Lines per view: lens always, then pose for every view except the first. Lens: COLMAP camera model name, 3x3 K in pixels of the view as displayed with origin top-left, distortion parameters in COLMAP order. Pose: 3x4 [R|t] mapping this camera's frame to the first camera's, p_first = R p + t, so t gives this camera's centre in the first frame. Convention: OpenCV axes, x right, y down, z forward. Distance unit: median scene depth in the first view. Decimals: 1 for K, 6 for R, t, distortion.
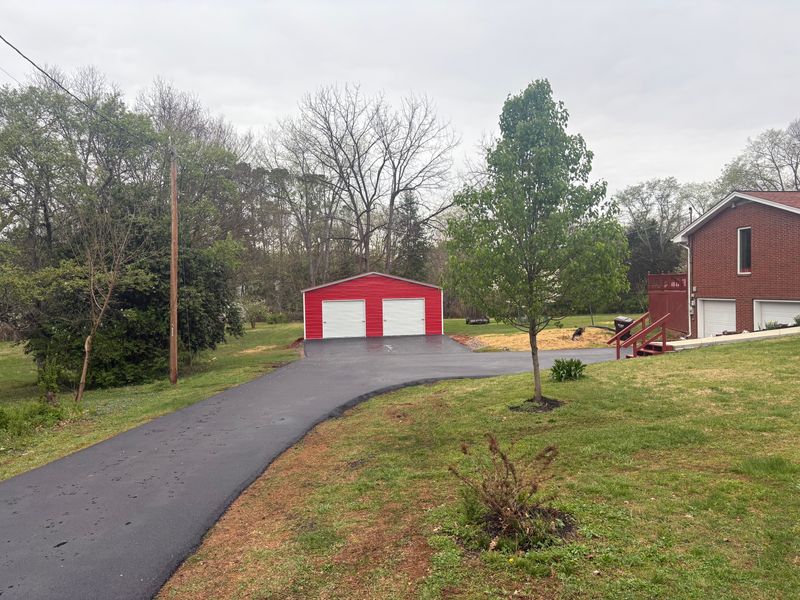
lens RADIAL K [[602.5, 0, 400.0], [0, 602.5, 300.0], [0, 0, 1]] dist [0.048609, -0.055640]
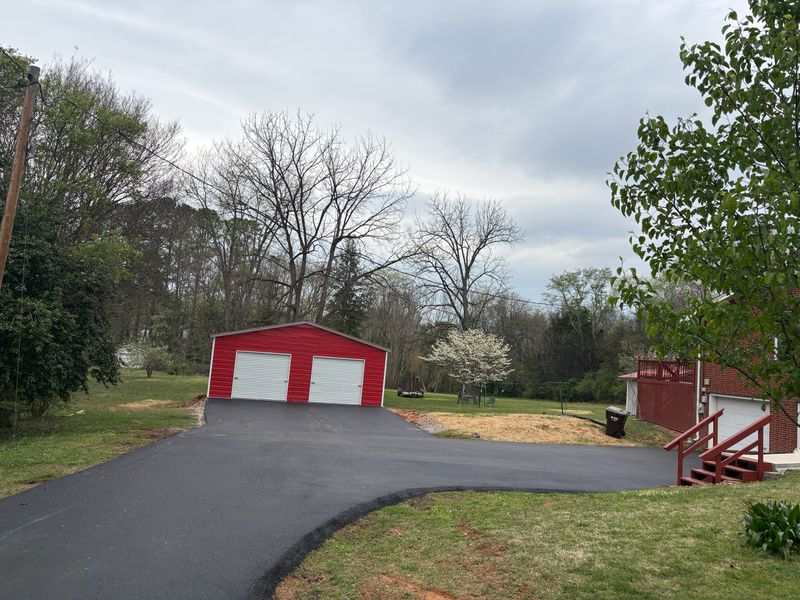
lens RADIAL K [[594.5, 0, 400.9], [0, 594.5, 284.9], [0, 0, 1]] dist [0.045242, -0.086360]
pose [[0.984030, 0.121651, 0.129944, -0.022844], [-0.102312, 0.983927, -0.146354, 0.007547], [-0.145659, 0.130722, 0.980661, 0.144687]]
